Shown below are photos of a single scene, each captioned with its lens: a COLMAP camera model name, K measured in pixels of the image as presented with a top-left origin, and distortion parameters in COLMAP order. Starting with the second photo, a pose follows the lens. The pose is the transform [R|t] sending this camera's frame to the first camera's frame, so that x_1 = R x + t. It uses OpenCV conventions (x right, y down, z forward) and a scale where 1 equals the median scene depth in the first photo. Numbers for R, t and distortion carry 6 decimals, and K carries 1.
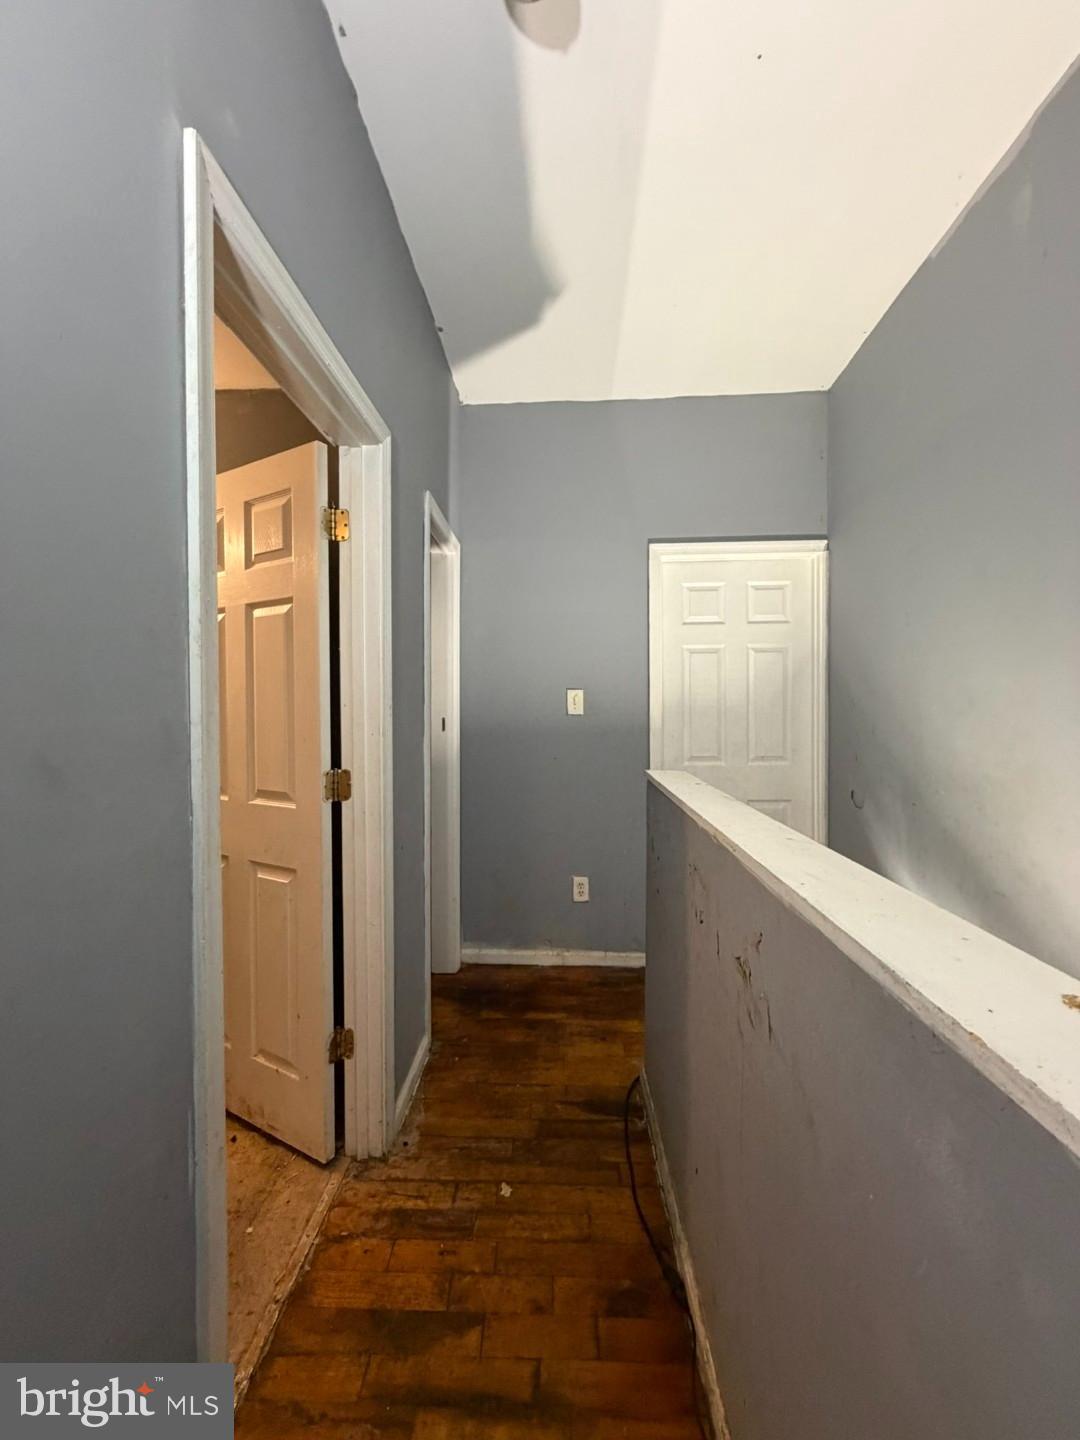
lens RADIAL K [[576.6, 0, 534.4], [0, 576.6, 715.6], [0, 0, 1]] dist [-0.000097, -0.000296]
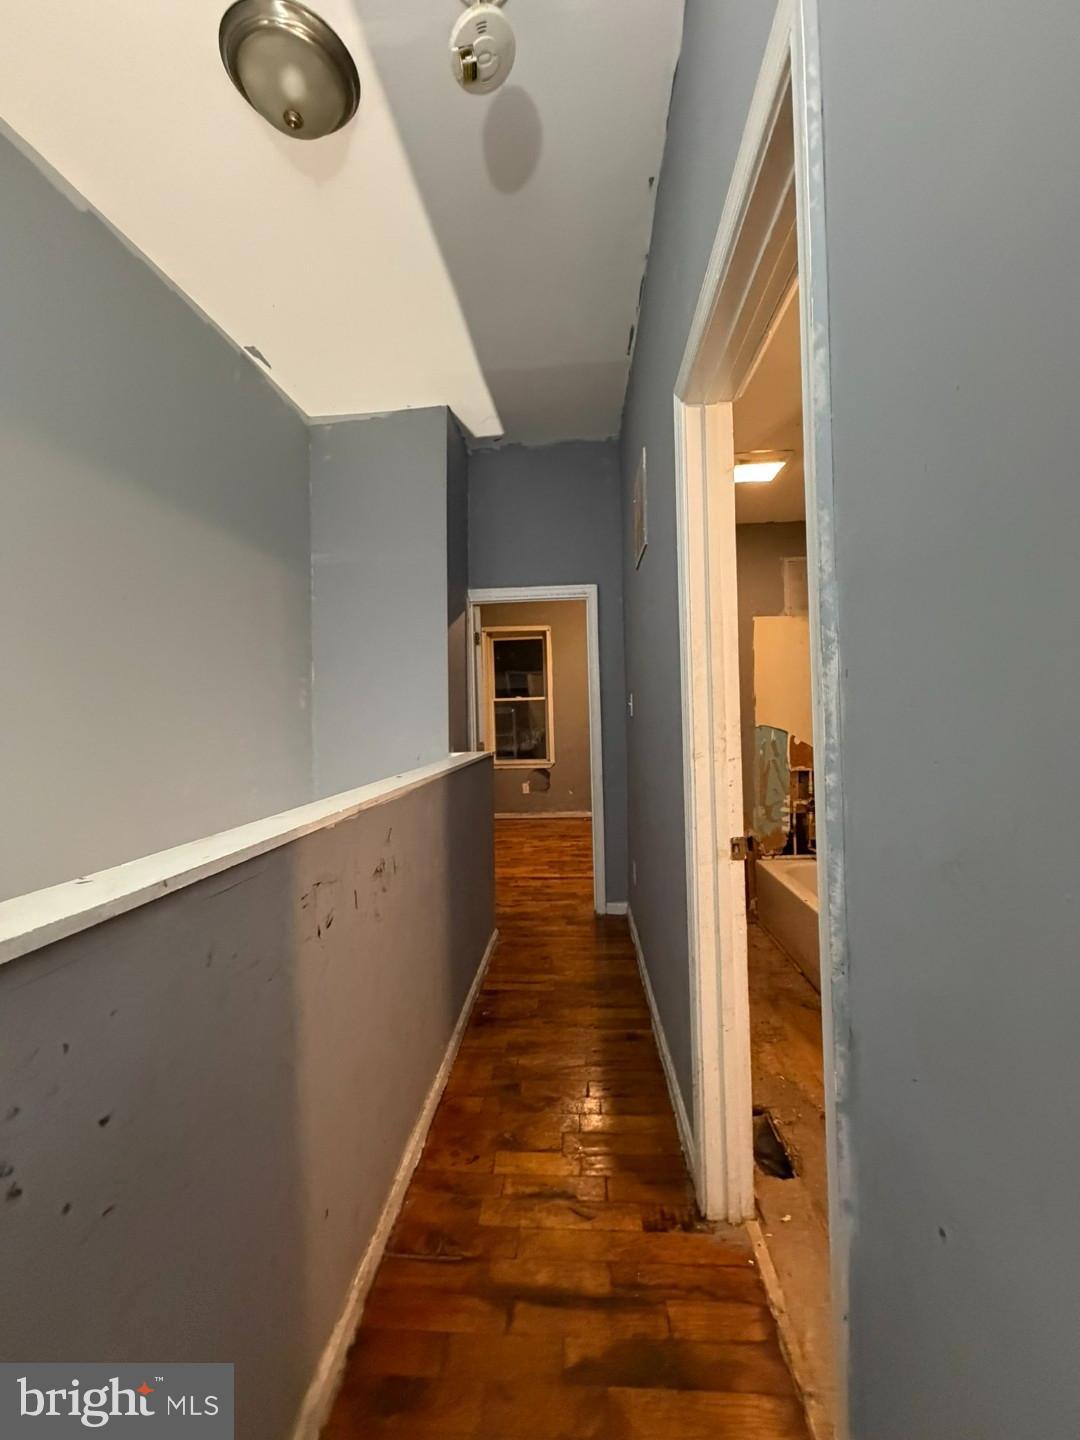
lens RADIAL K [[576.6, 0, 534.4], [0, 576.6, 715.6], [0, 0, 1]] dist [-0.000097, -0.000296]
pose [[-0.999114, 0.030401, 0.029100, -0.057891], [0.030746, 0.999461, 0.011474, -0.001082], [-0.028736, 0.012359, -0.999511, 1.095758]]
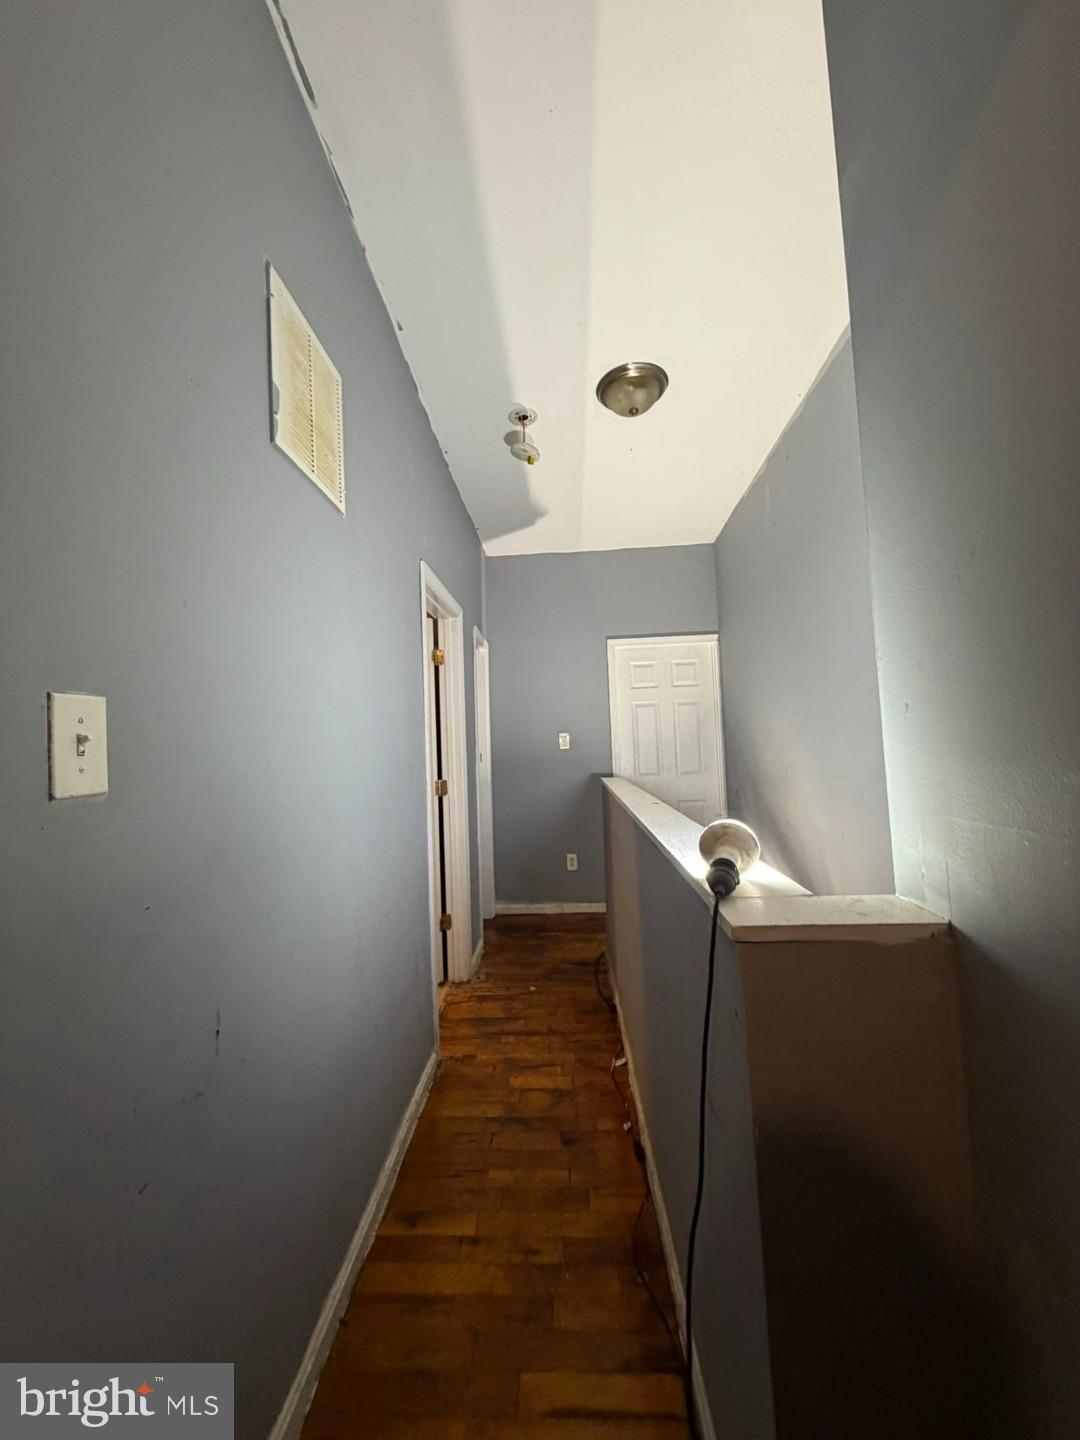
lens RADIAL K [[576.6, 0, 534.4], [0, 576.6, 715.6], [0, 0, 1]] dist [-0.000097, -0.000296]
pose [[0.999498, -0.031671, 0.000545, -0.011115], [0.031642, 0.997468, -0.063686, 0.007602], [0.001474, 0.063672, 0.997970, -0.767897]]
